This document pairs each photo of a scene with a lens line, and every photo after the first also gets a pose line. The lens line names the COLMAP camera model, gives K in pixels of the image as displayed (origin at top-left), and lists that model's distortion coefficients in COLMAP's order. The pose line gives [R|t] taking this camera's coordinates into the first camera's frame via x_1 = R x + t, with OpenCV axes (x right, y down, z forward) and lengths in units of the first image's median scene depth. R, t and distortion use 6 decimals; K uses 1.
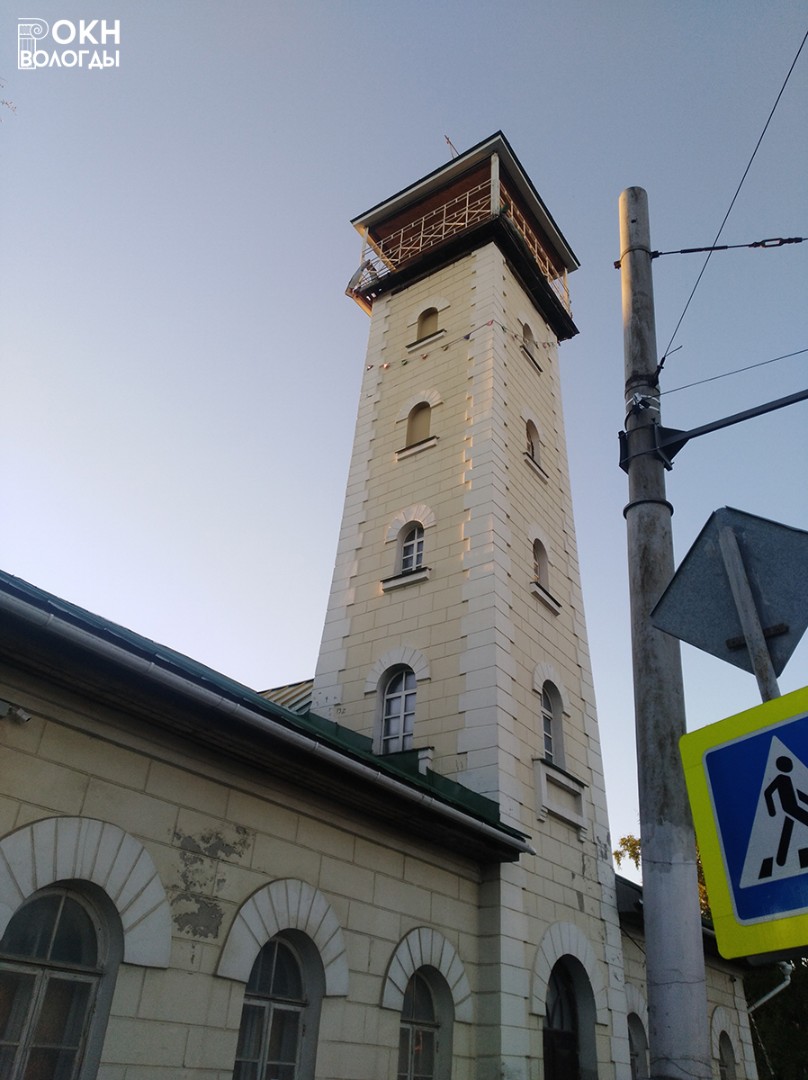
lens RADIAL K [[820.9, 0, 404.0], [0, 820.9, 540.0], [0, 0, 1]] dist [0.056754, -0.076671]
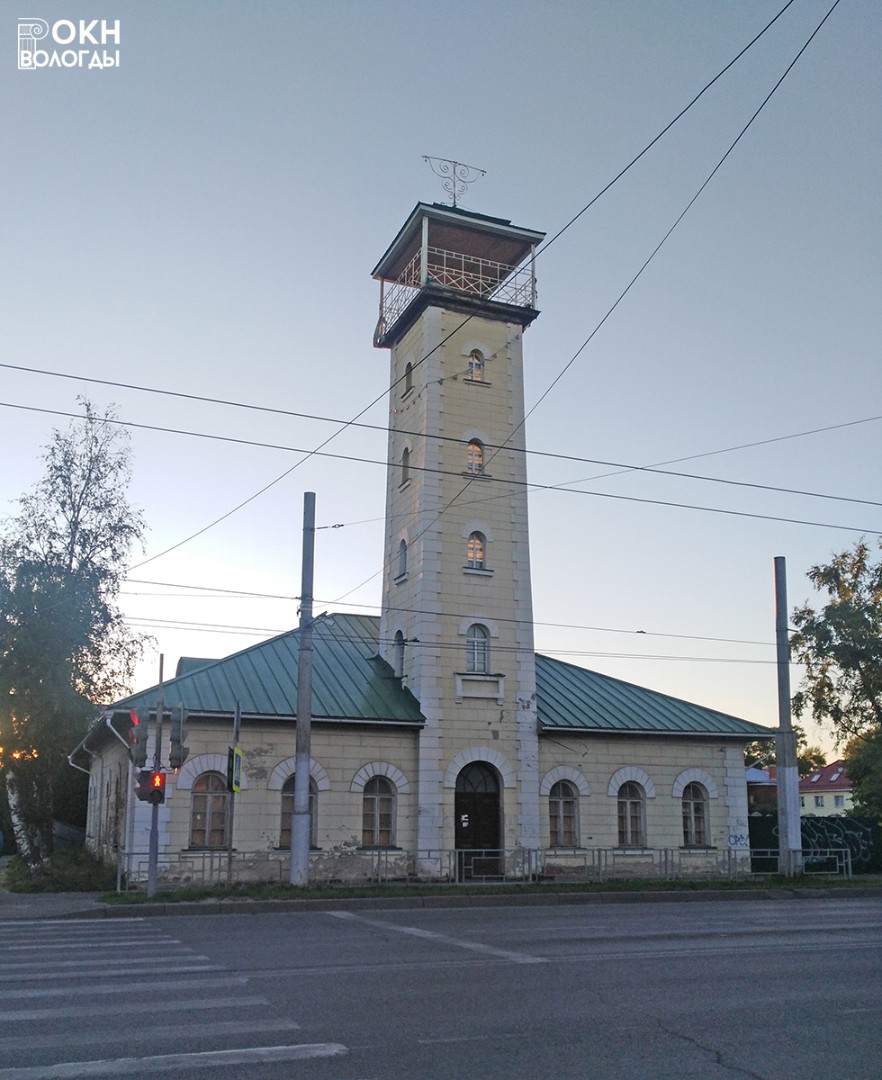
lens RADIAL K [[957.3, 0, 383.0], [0, 957.3, 656.3], [0, 0, 1]] dist [0.000957, -0.016138]
pose [[0.823018, -0.136330, -0.551412, 1.617338], [0.340192, 0.895712, 0.286304, -0.601476], [0.454875, -0.423219, 0.783565, -1.052803]]
